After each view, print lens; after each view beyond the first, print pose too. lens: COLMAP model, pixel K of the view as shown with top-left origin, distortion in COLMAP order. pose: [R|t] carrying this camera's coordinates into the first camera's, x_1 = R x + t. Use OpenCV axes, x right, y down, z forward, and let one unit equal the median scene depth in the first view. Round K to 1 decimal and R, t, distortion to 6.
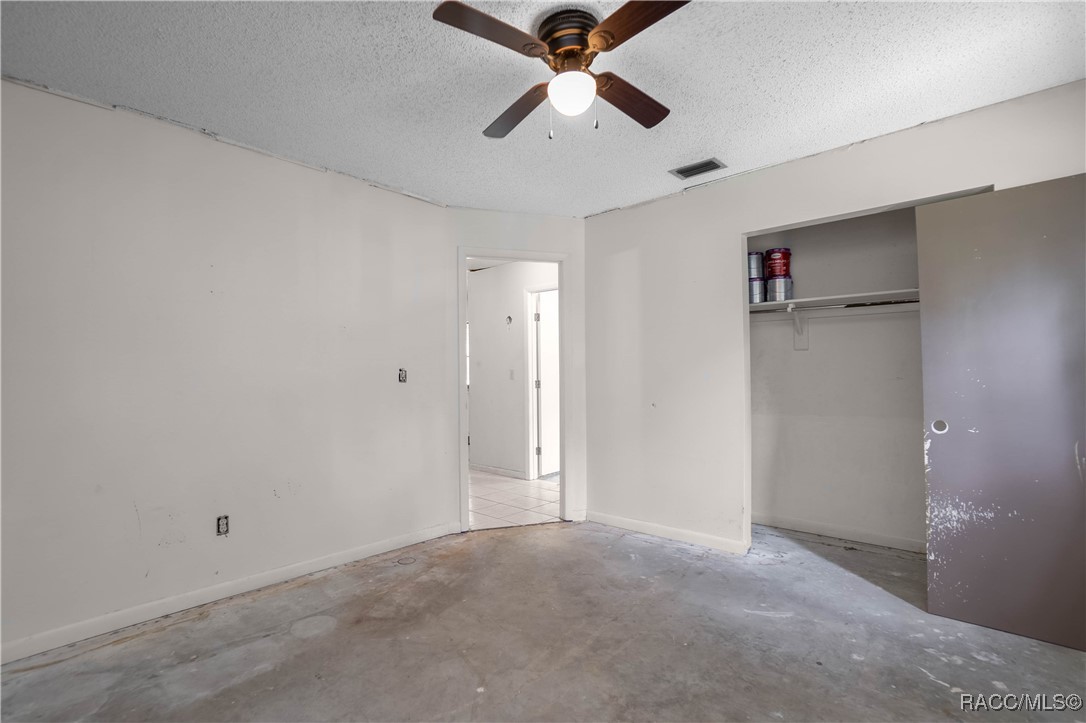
lens RADIAL K [[483.2, 0, 543.0], [0, 483.2, 361.5], [0, 0, 1]] dist [-0.049205, 0.022689]
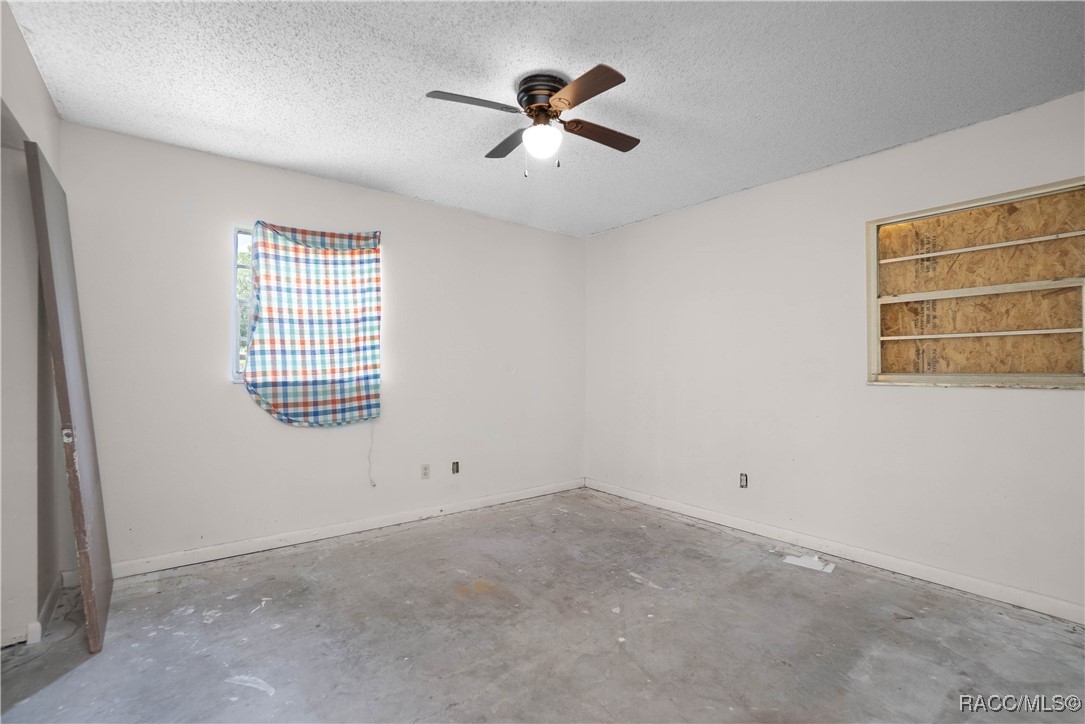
lens RADIAL K [[482.8, 0, 542.5], [0, 482.8, 362.0], [0, 0, 1]] dist [-0.049205, 0.022689]
pose [[-0.986615, 0.006521, 0.162937, -0.125403], [0.002343, 0.999664, -0.025823, 0.046045], [-0.163050, -0.025096, -0.986299, 2.035550]]
